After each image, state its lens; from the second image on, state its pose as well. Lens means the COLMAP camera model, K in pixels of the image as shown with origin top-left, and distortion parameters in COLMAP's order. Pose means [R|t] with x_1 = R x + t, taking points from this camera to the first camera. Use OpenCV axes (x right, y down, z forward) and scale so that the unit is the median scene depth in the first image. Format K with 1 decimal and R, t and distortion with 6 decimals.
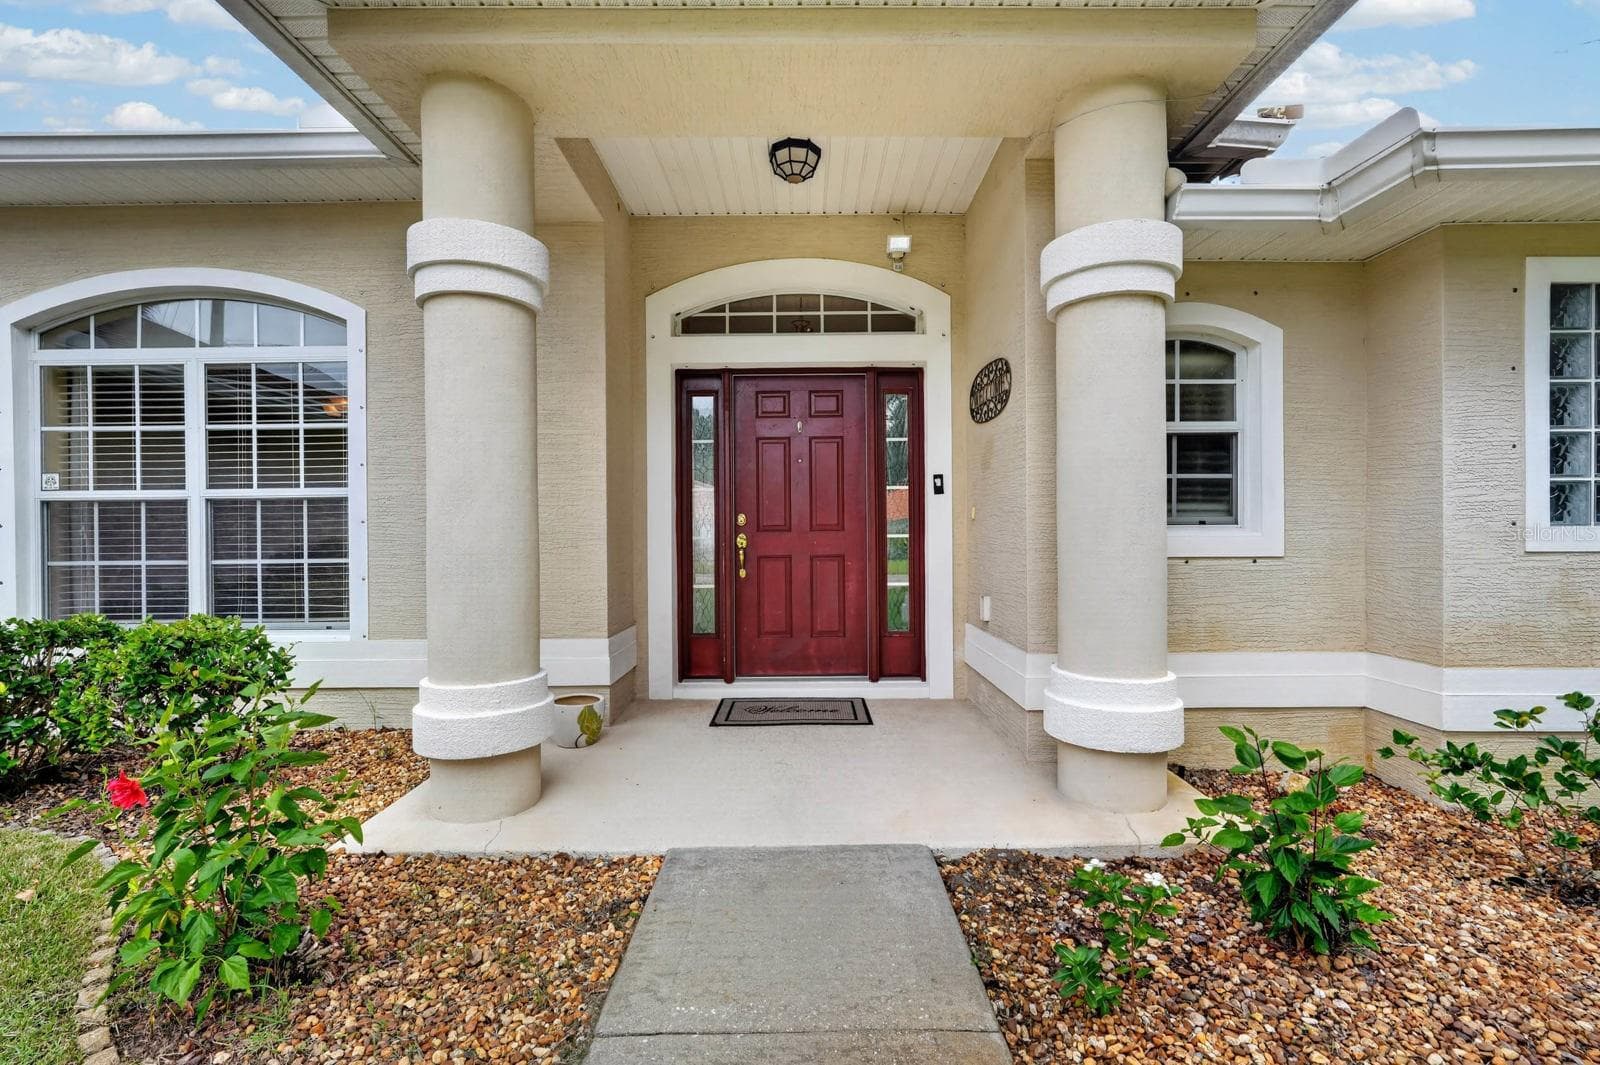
lens RADIAL K [[704.2, 0, 802.0], [0, 704.2, 533.6], [0, 0, 1]] dist [-0.002706, 0.000386]
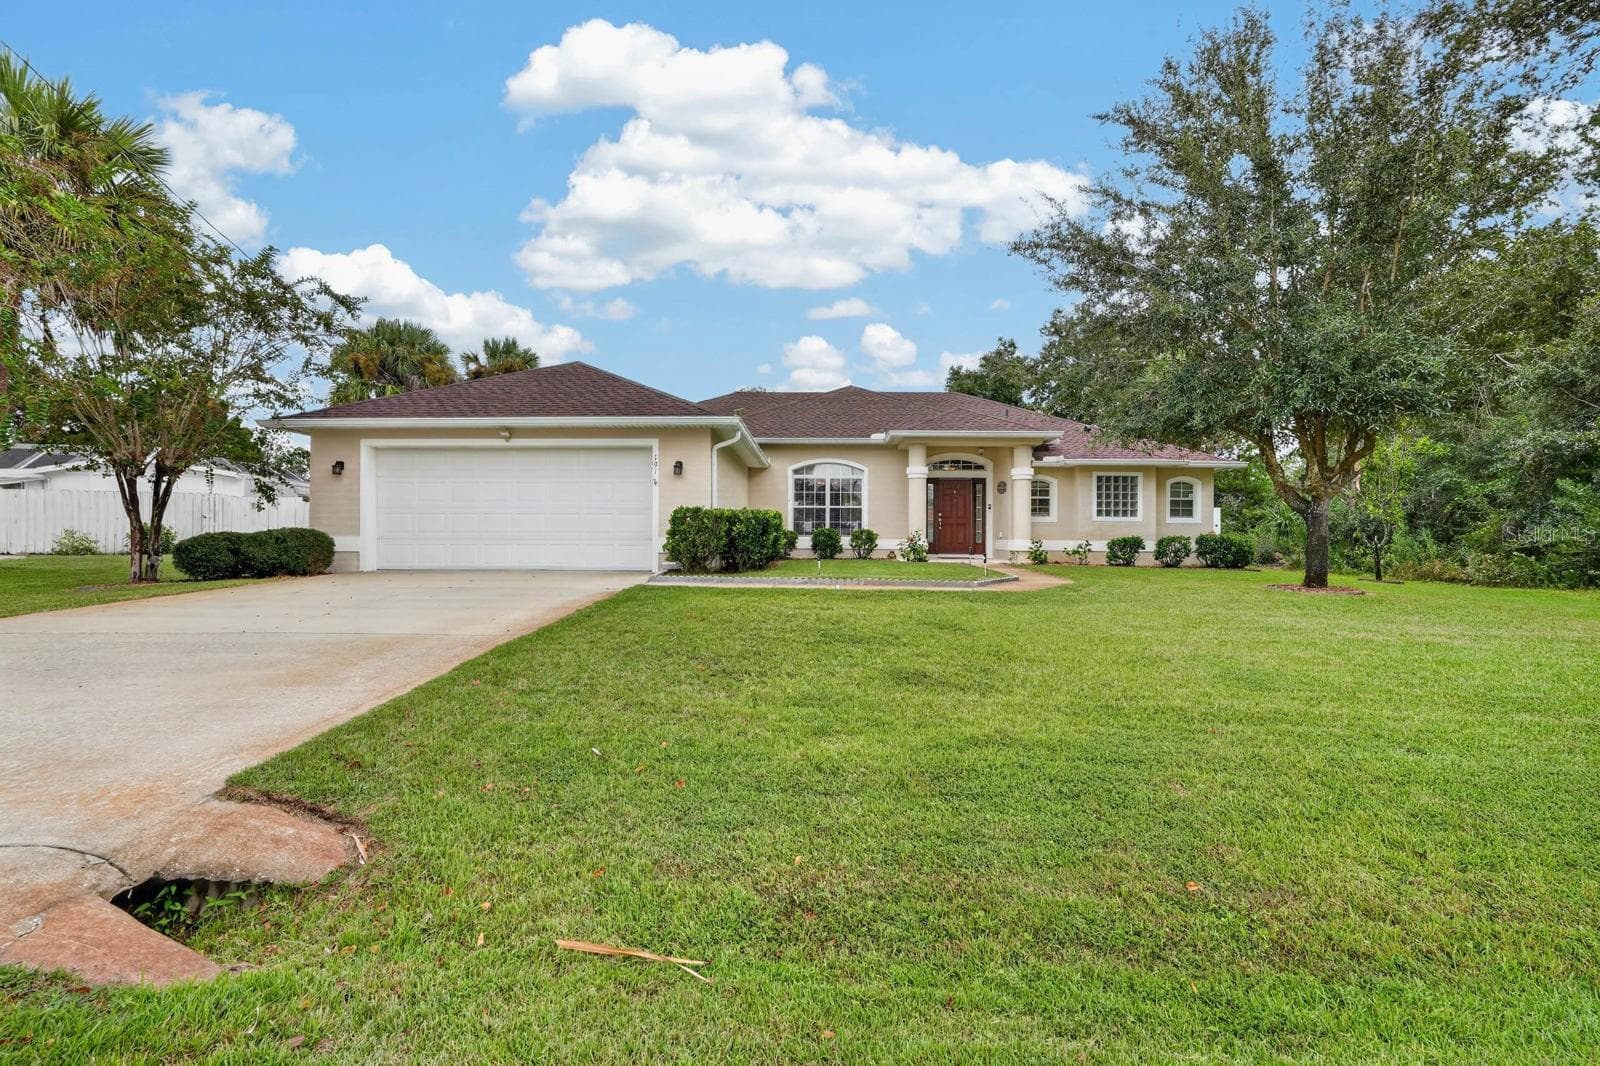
lens RADIAL K [[704.2, 0, 802.0], [0, 704.2, 534.1], [0, 0, 1]] dist [-0.002706, 0.000386]
pose [[0.999851, 0.015282, -0.007979, -0.965651], [-0.015390, 0.999788, -0.013683, 0.180437], [0.007768, 0.013804, 0.999875, -3.479636]]
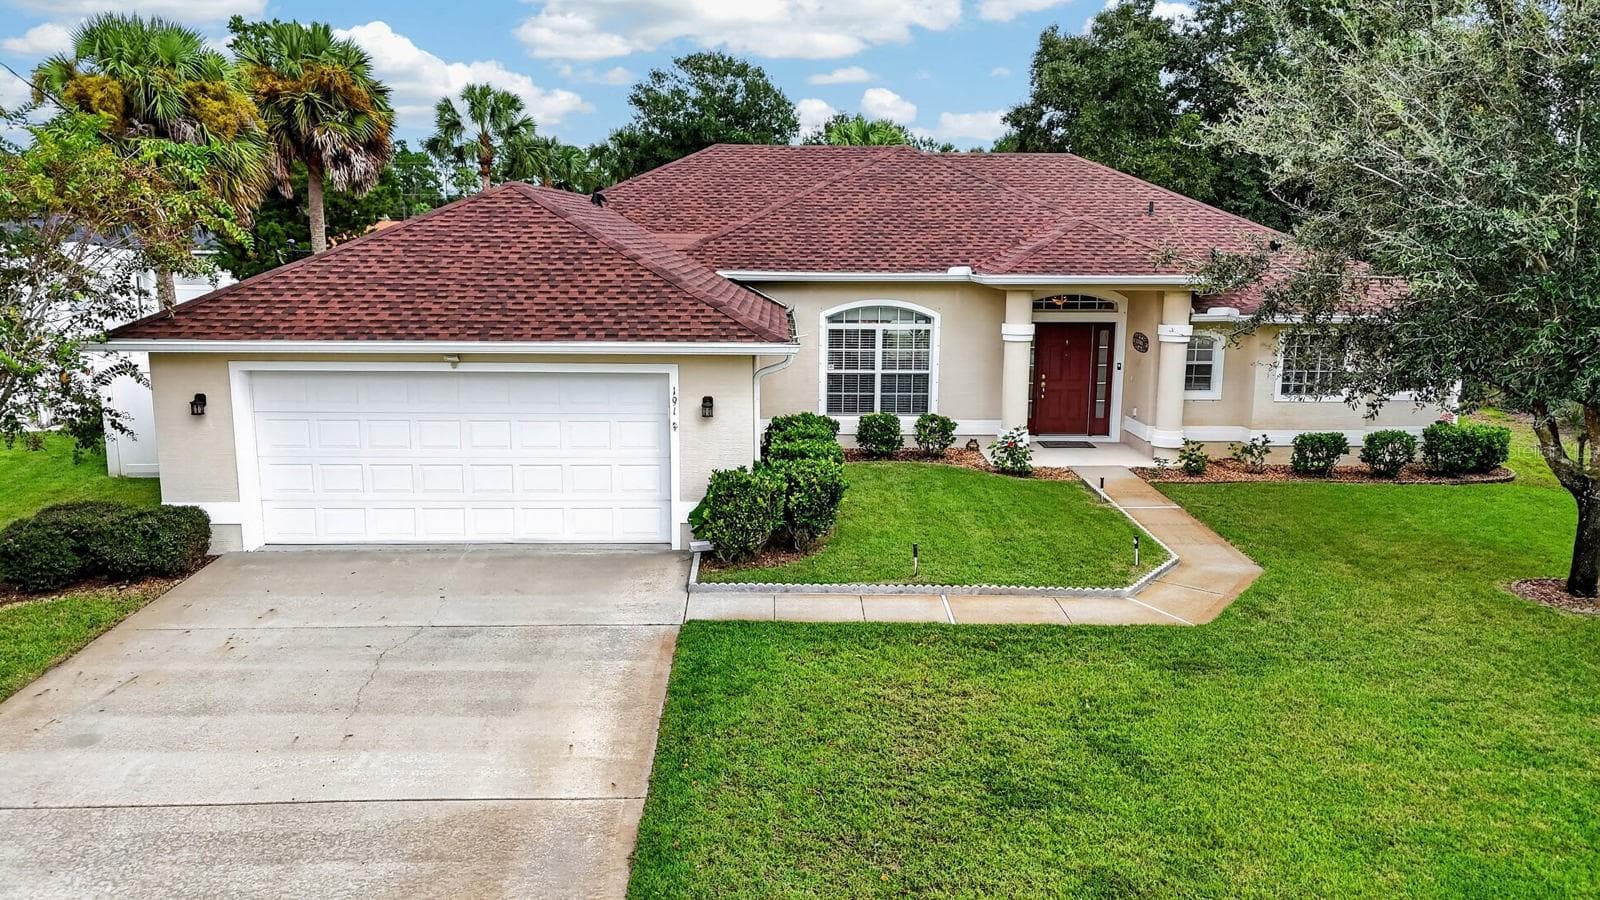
lens RADIAL K [[1173.3, 0, 806.3], [0, 1173.3, 462.9], [0, 0, 1]] dist [0.108235, -0.125345]
pose [[0.999088, 0.010201, 0.041452, -1.347902], [-0.017475, 0.983673, 0.179114, -0.560612], [-0.038948, -0.179675, 0.982955, -3.955983]]
